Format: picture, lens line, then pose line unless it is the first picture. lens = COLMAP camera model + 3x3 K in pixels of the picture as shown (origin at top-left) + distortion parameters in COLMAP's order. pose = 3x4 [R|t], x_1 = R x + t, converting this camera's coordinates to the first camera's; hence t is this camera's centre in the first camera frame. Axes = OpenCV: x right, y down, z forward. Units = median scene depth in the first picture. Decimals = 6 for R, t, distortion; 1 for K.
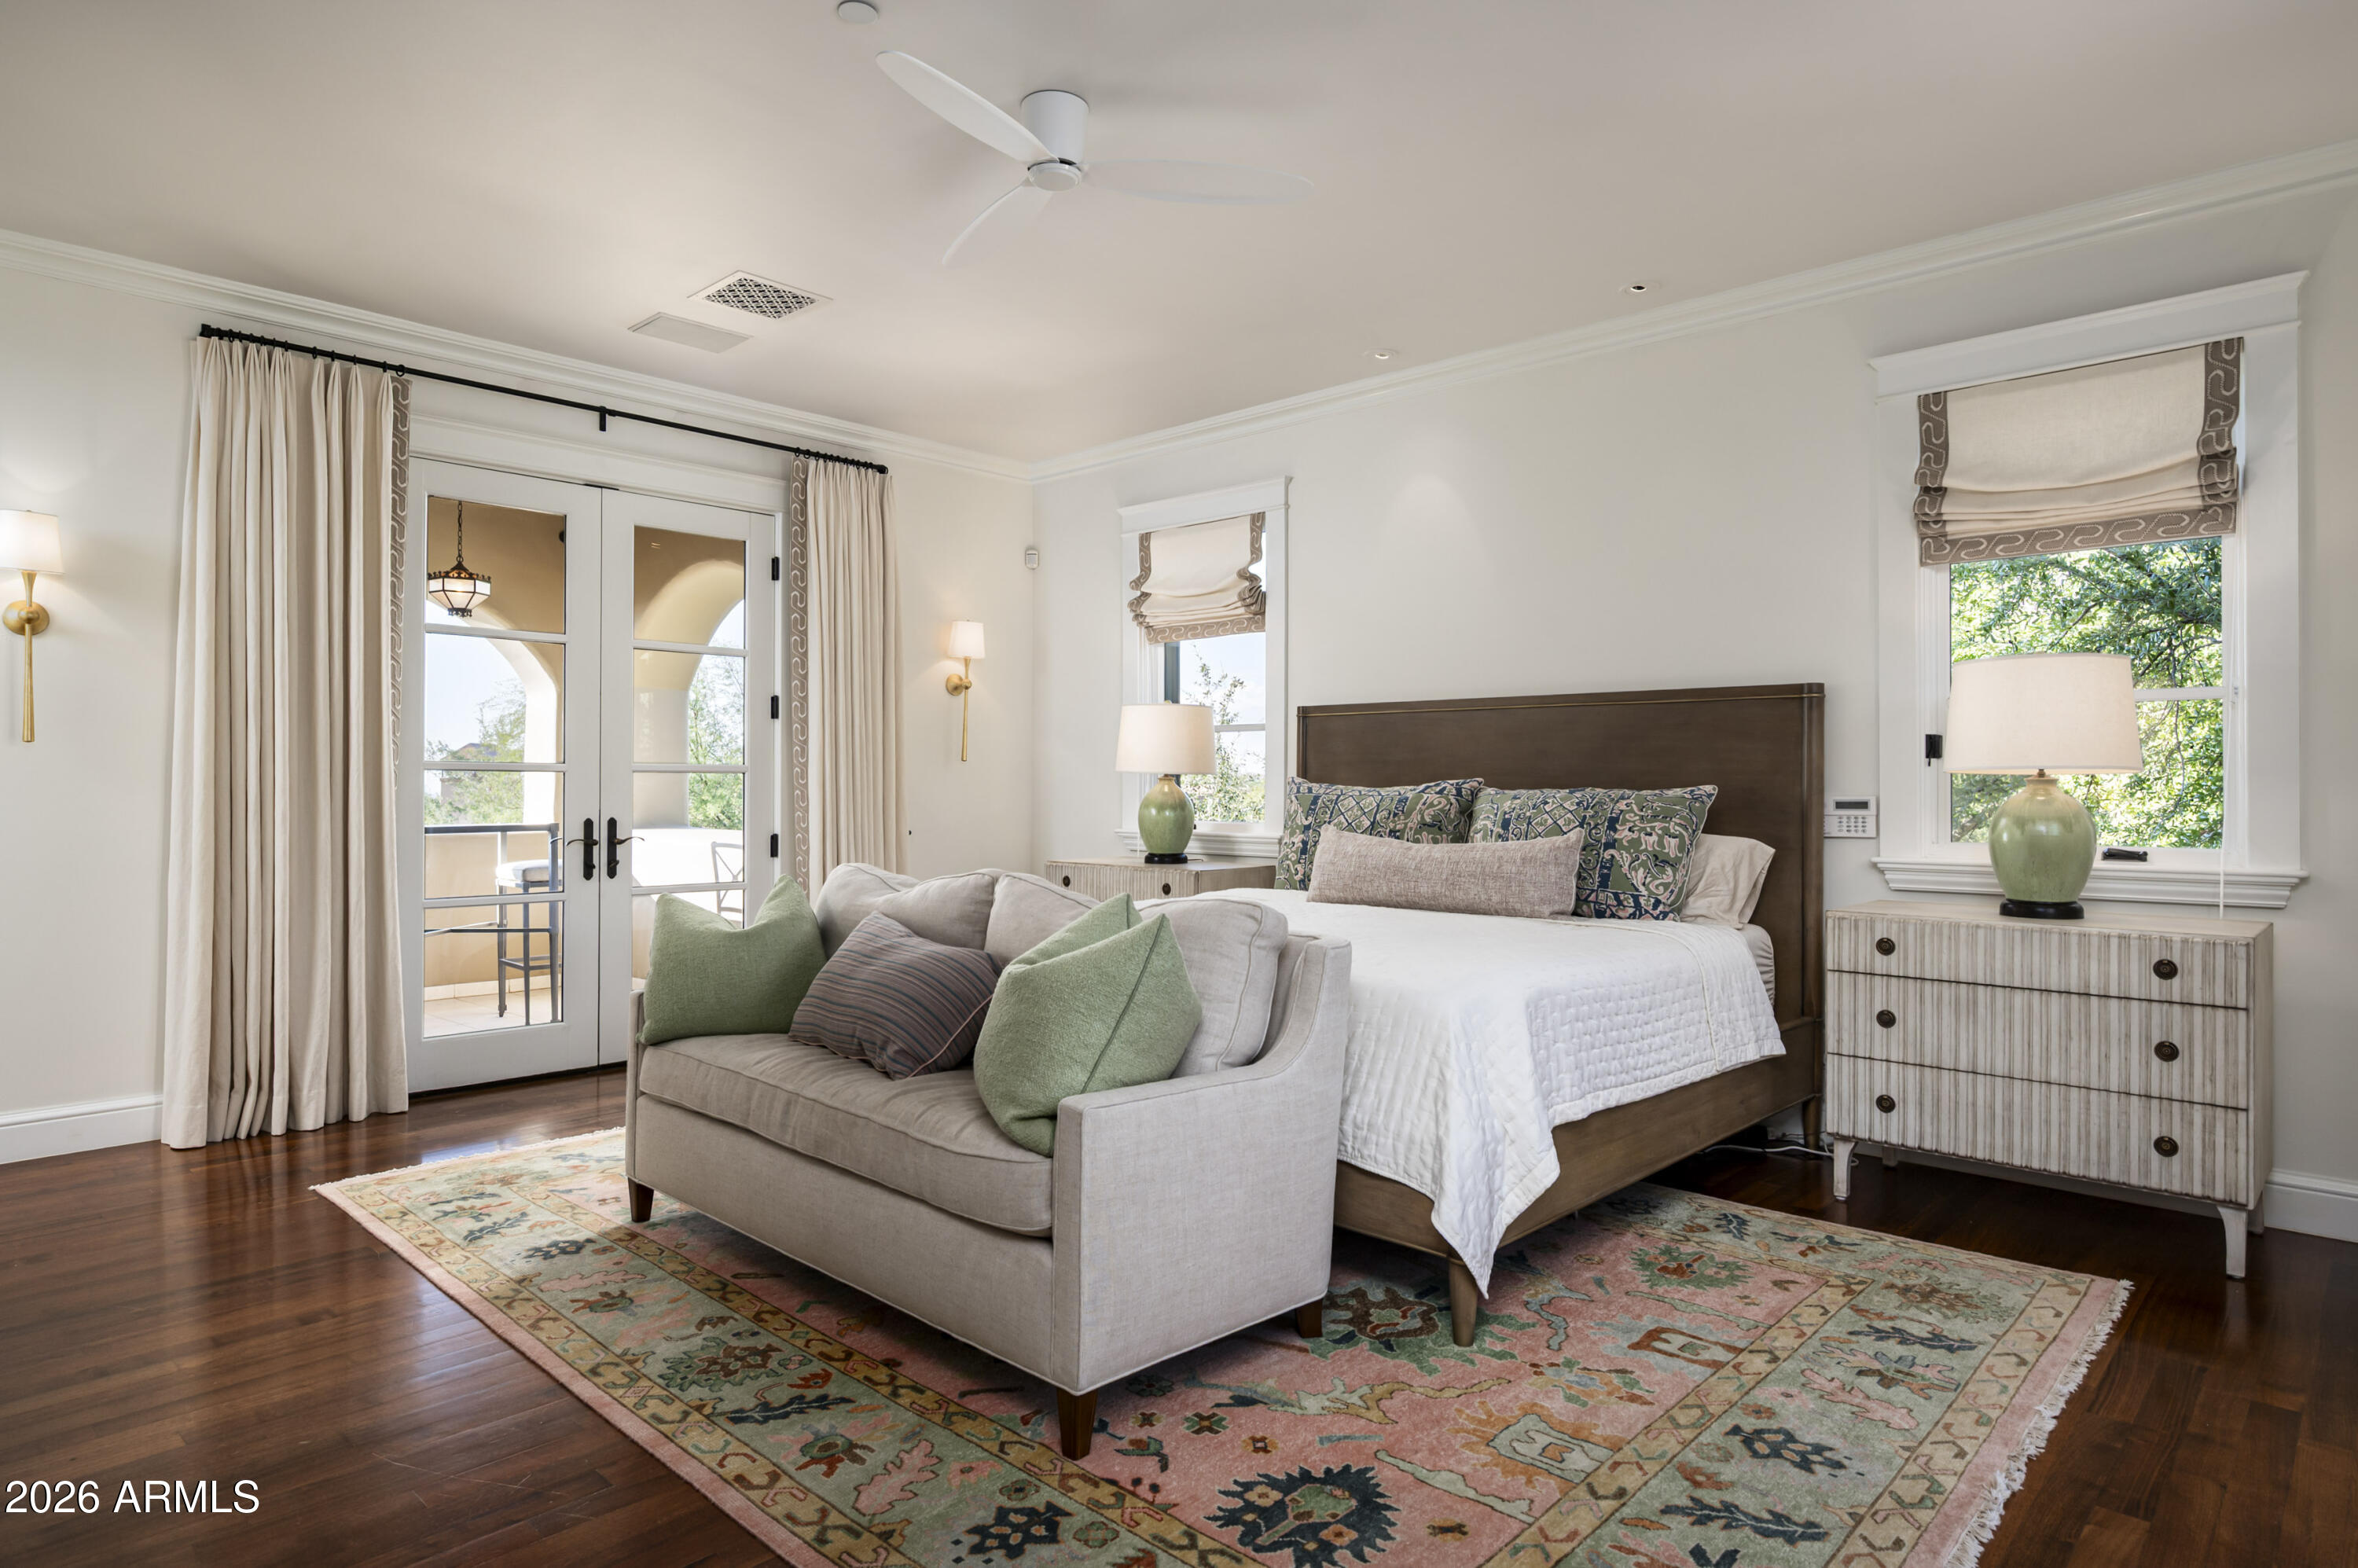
lens RADIAL K [[1326.2, 0, 1184.5], [0, 1326.2, 786.7], [0, 0, 1]] dist [-0.005596, -0.000949]
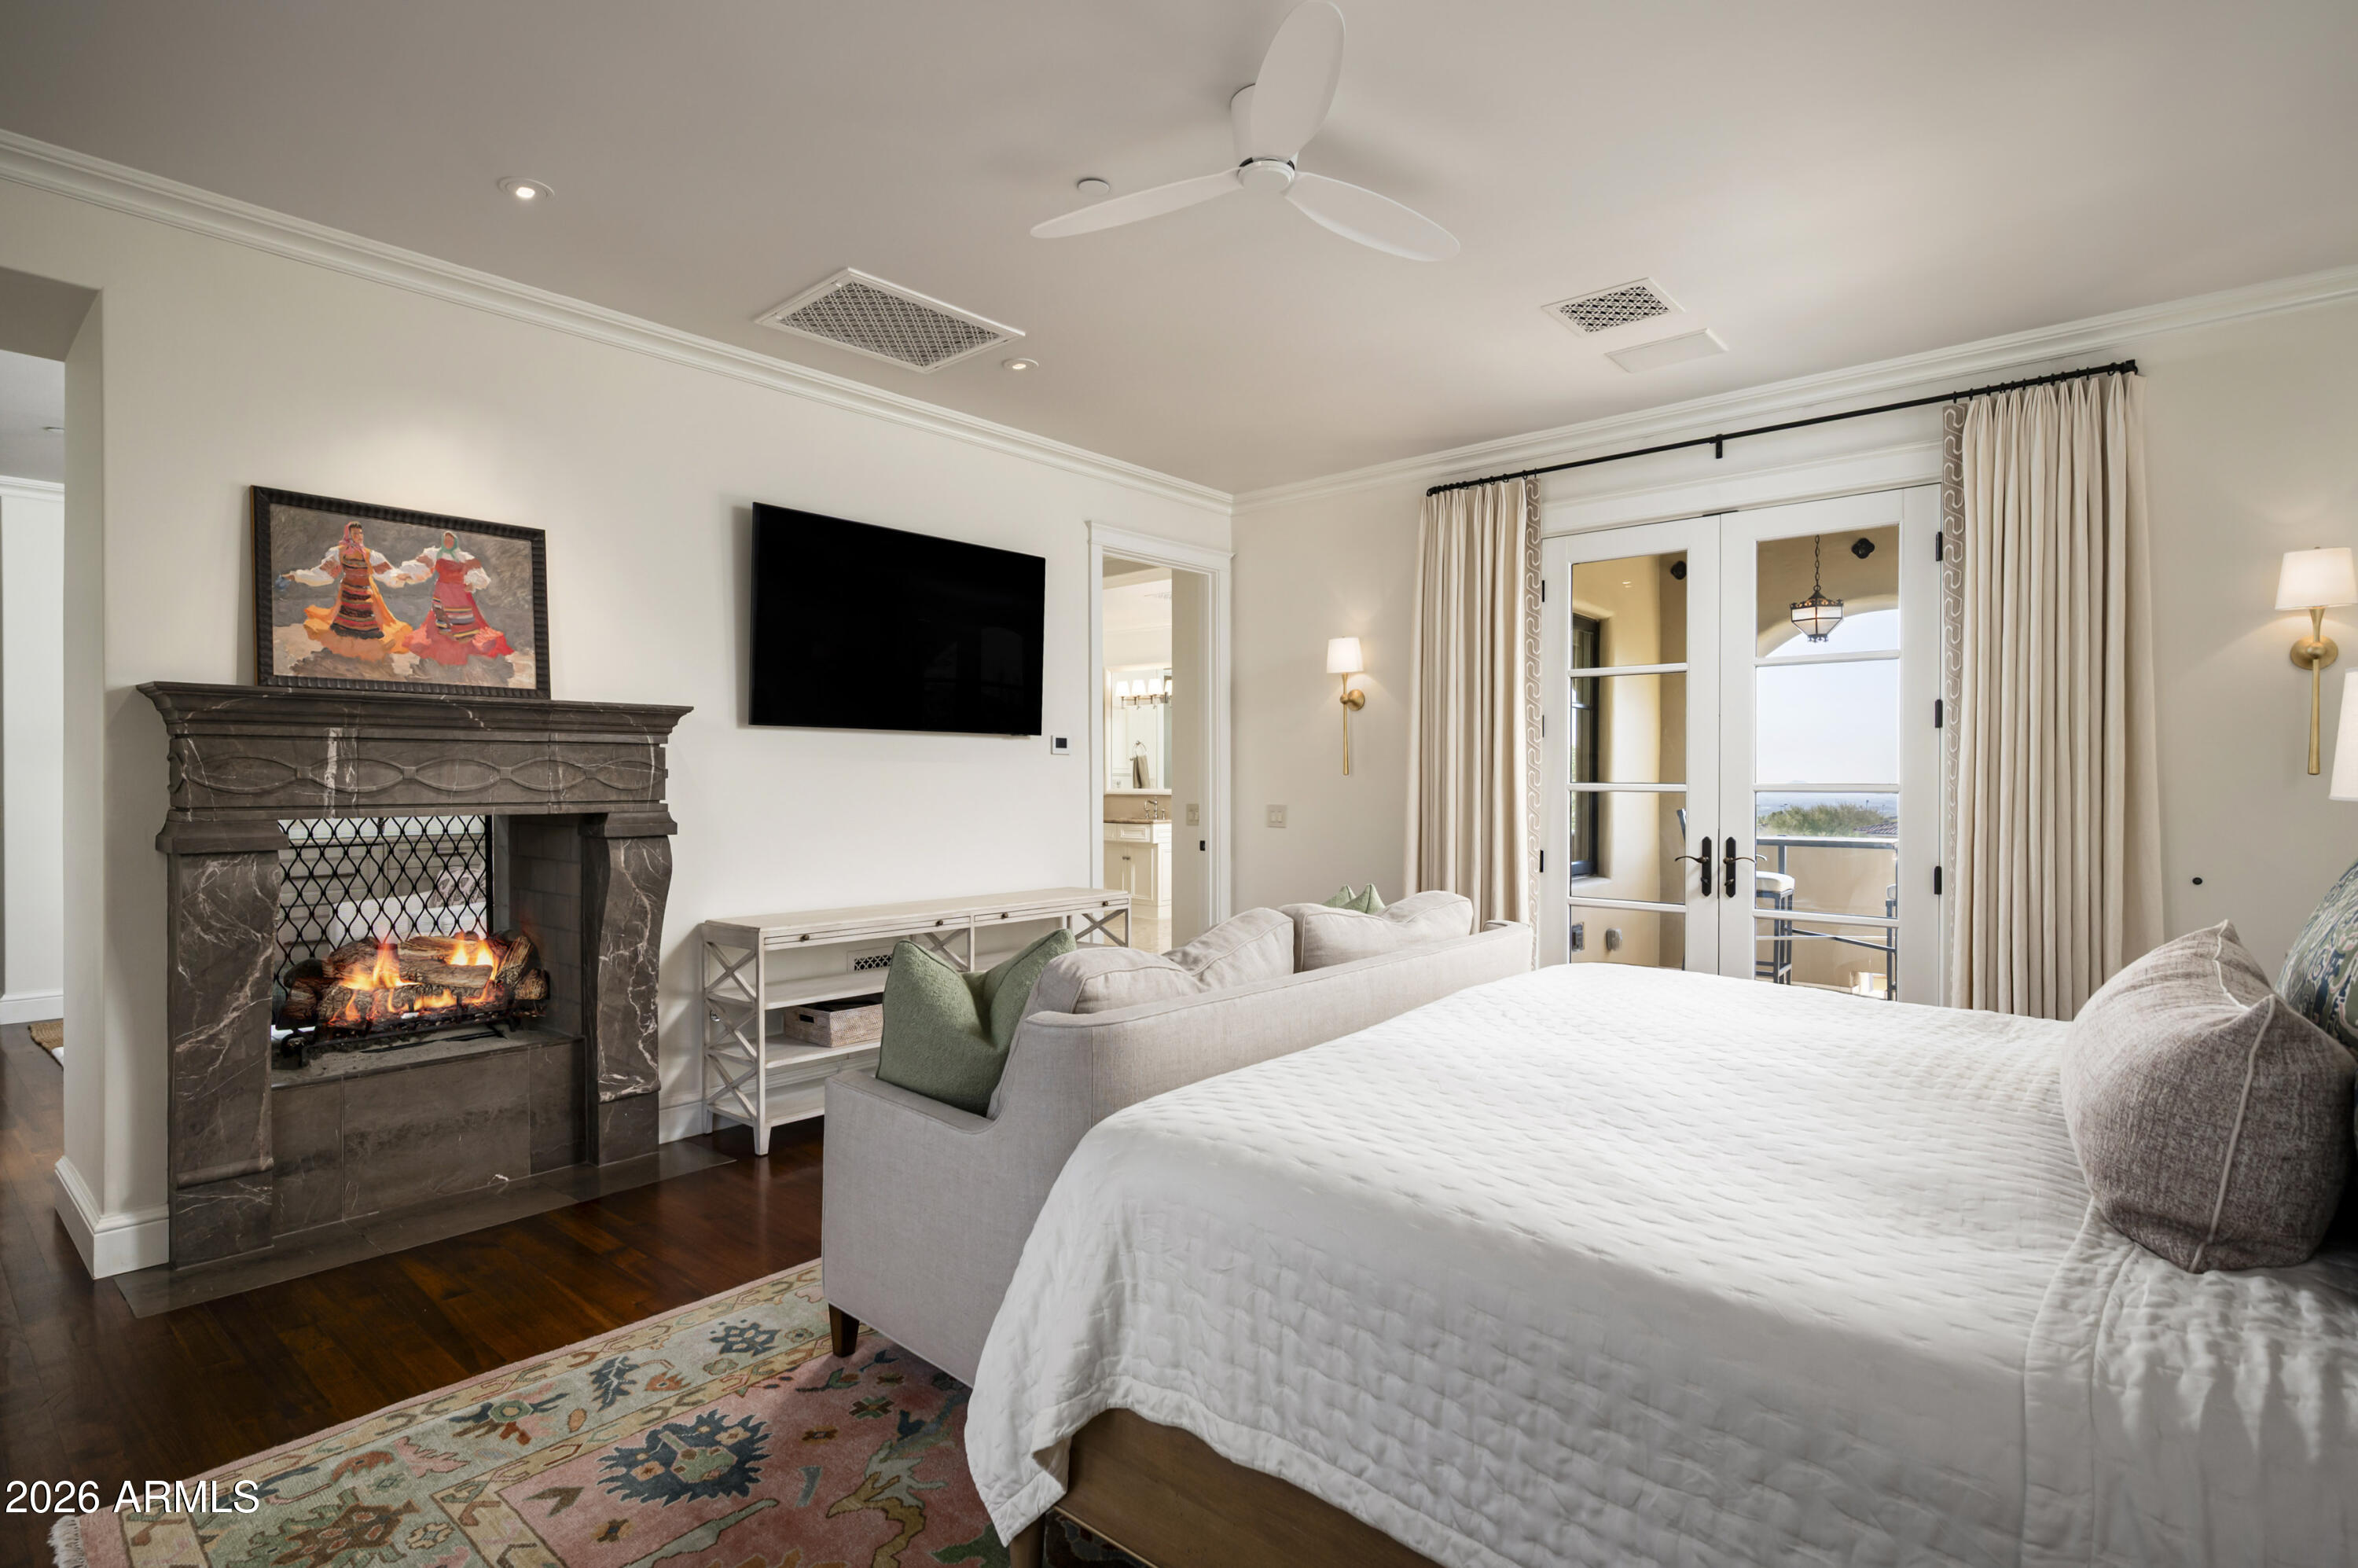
lens RADIAL K [[1169.3, 0, 1178.9], [0, 1169.3, 794.5], [0, 0, 1]] dist [-0.001272, -0.000292]
pose [[0.032936, 0.009536, -0.999412, 1.170416], [-0.002510, 0.999952, 0.009459, -0.045162], [0.999454, 0.002197, 0.032959, 1.446417]]
